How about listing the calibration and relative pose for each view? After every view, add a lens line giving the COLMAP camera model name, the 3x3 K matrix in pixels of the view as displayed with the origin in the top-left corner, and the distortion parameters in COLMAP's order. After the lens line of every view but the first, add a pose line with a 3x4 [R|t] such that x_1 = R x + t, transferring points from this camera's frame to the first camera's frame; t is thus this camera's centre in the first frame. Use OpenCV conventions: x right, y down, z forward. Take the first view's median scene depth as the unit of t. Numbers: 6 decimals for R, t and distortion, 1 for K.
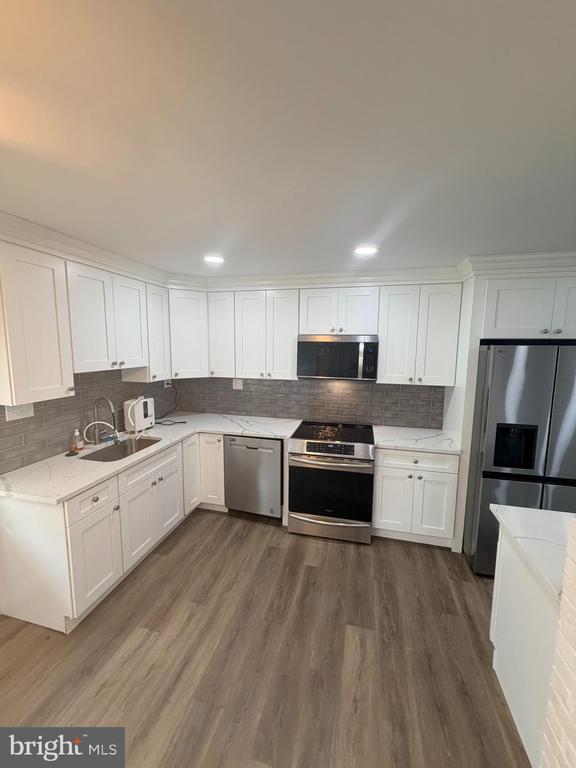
lens RADIAL K [[303.4, 0, 288.0], [0, 303.4, 384.0], [0, 0, 1]] dist [-0.014621, 0.000086]
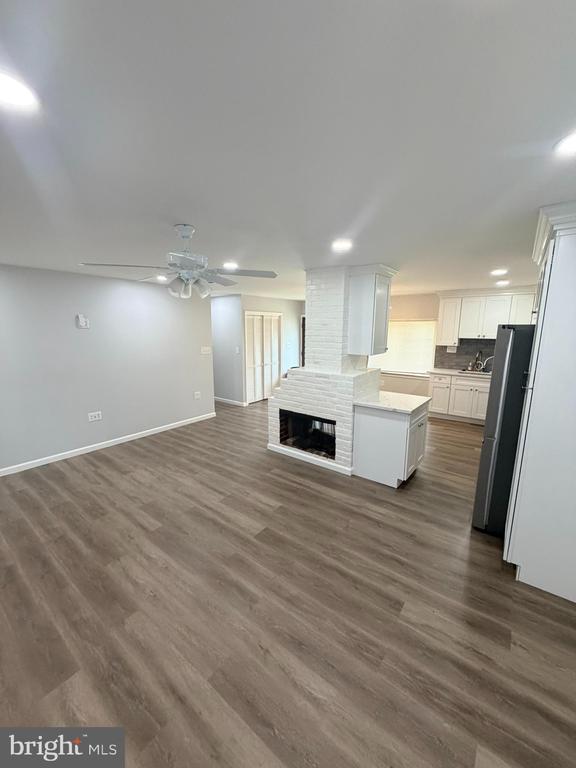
lens RADIAL K [[303.4, 0, 288.0], [0, 303.4, 384.0], [0, 0, 1]] dist [-0.014621, 0.000086]
pose [[-0.397597, 0.158358, -0.903792, 1.914214], [-0.117349, 0.968130, 0.221255, -0.044605], [0.910025, 0.194029, -0.366342, 0.509788]]
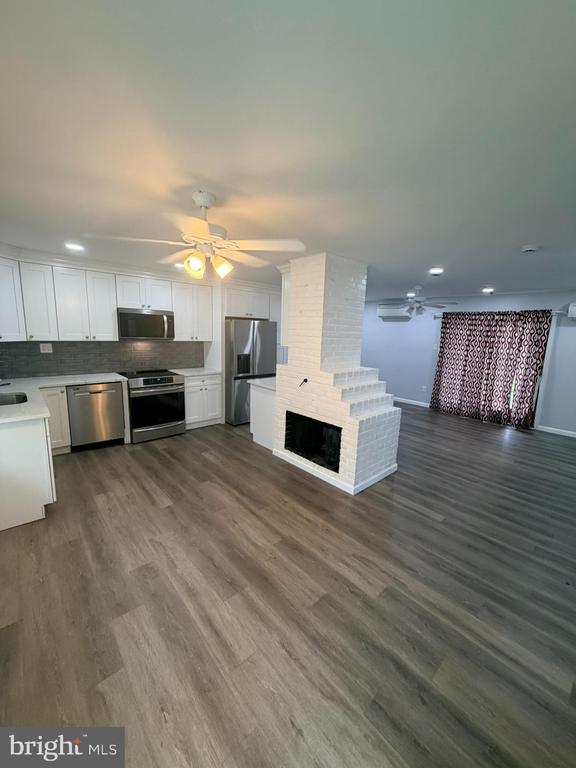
lens RADIAL K [[303.4, 0, 288.0], [0, 303.4, 384.0], [0, 0, 1]] dist [-0.014621, 0.000086]
pose [[0.561722, -0.134771, 0.816275, -0.785123], [0.073632, 0.990871, 0.112927, 0.096626], [-0.824043, -0.003330, 0.566518, -0.482735]]
